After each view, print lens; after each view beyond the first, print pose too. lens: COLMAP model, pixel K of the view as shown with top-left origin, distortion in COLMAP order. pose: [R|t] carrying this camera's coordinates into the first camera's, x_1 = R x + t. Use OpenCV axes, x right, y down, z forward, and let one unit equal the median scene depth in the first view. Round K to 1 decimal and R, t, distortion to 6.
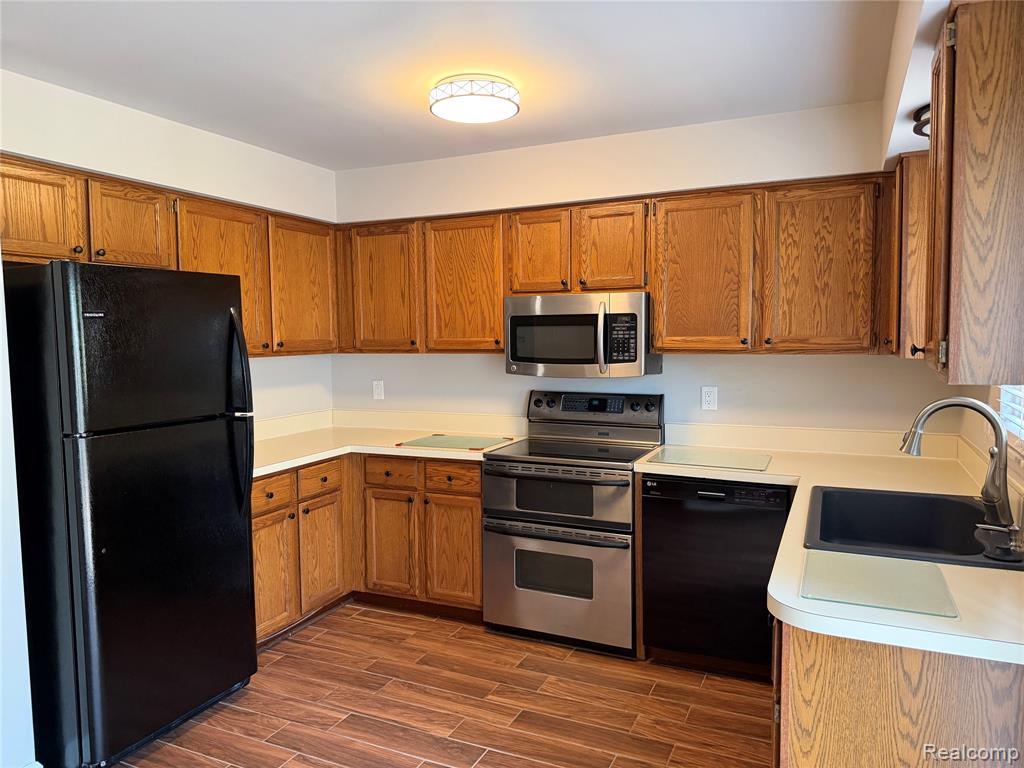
lens RADIAL K [[713.3, 0, 507.5], [0, 713.3, 380.8], [0, 0, 1]] dist [0.067189, -0.090874]
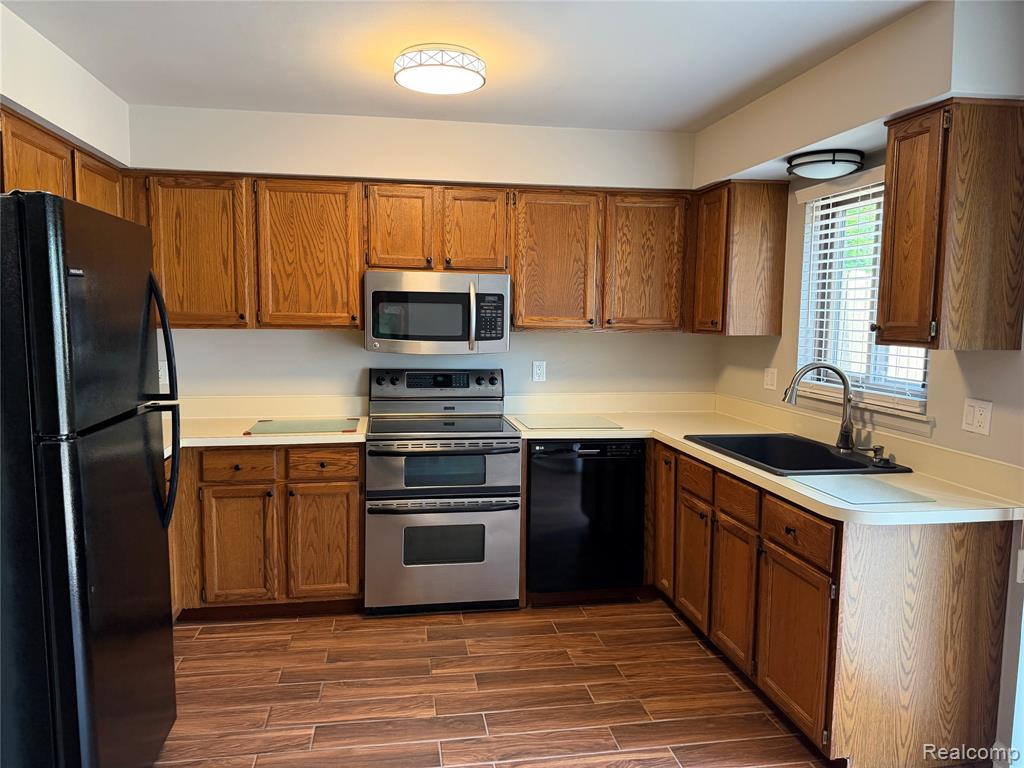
lens RADIAL K [[713.3, 0, 508.4], [0, 713.3, 381.3], [0, 0, 1]] dist [0.067189, -0.090874]
pose [[0.828843, -0.031774, 0.558578, -0.418891], [0.016244, 0.999332, 0.032742, 0.002375], [-0.559246, -0.018064, 0.828805, 0.100589]]
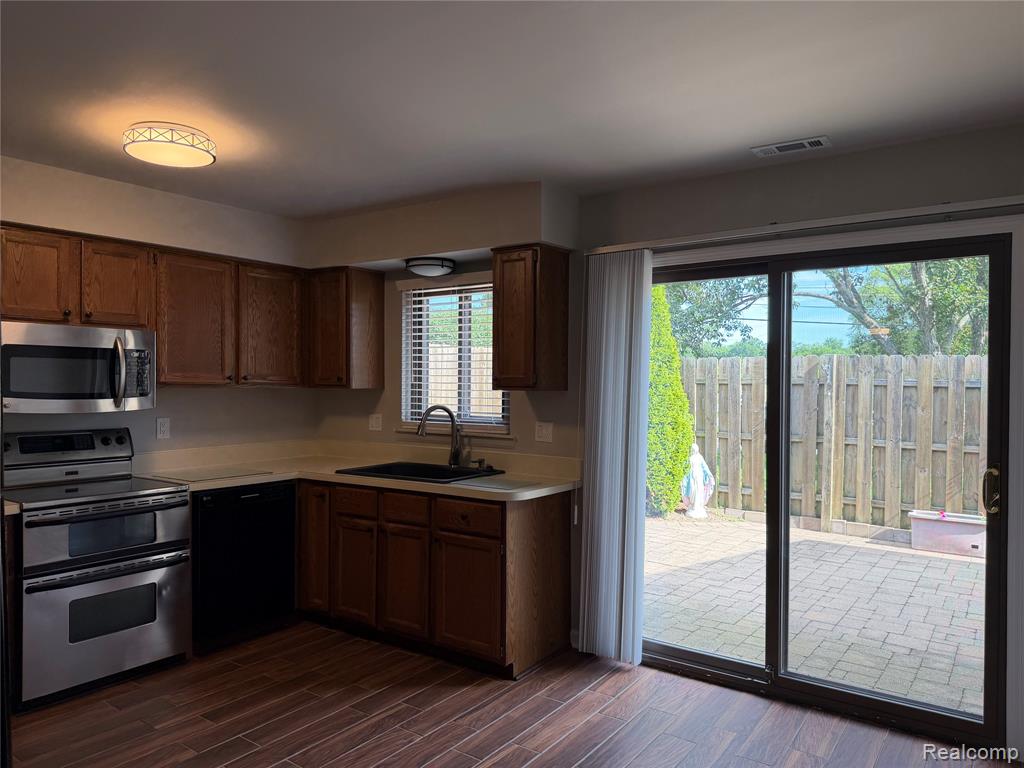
lens RADIAL K [[713.3, 0, 511.4], [0, 713.3, 384.8], [0, 0, 1]] dist [0.067189, -0.090874]
pose [[0.192579, 0.008547, 0.981244, -0.787091], [0.059113, 0.998045, -0.020295, 0.012106], [-0.979499, 0.061913, 0.191698, 0.256782]]
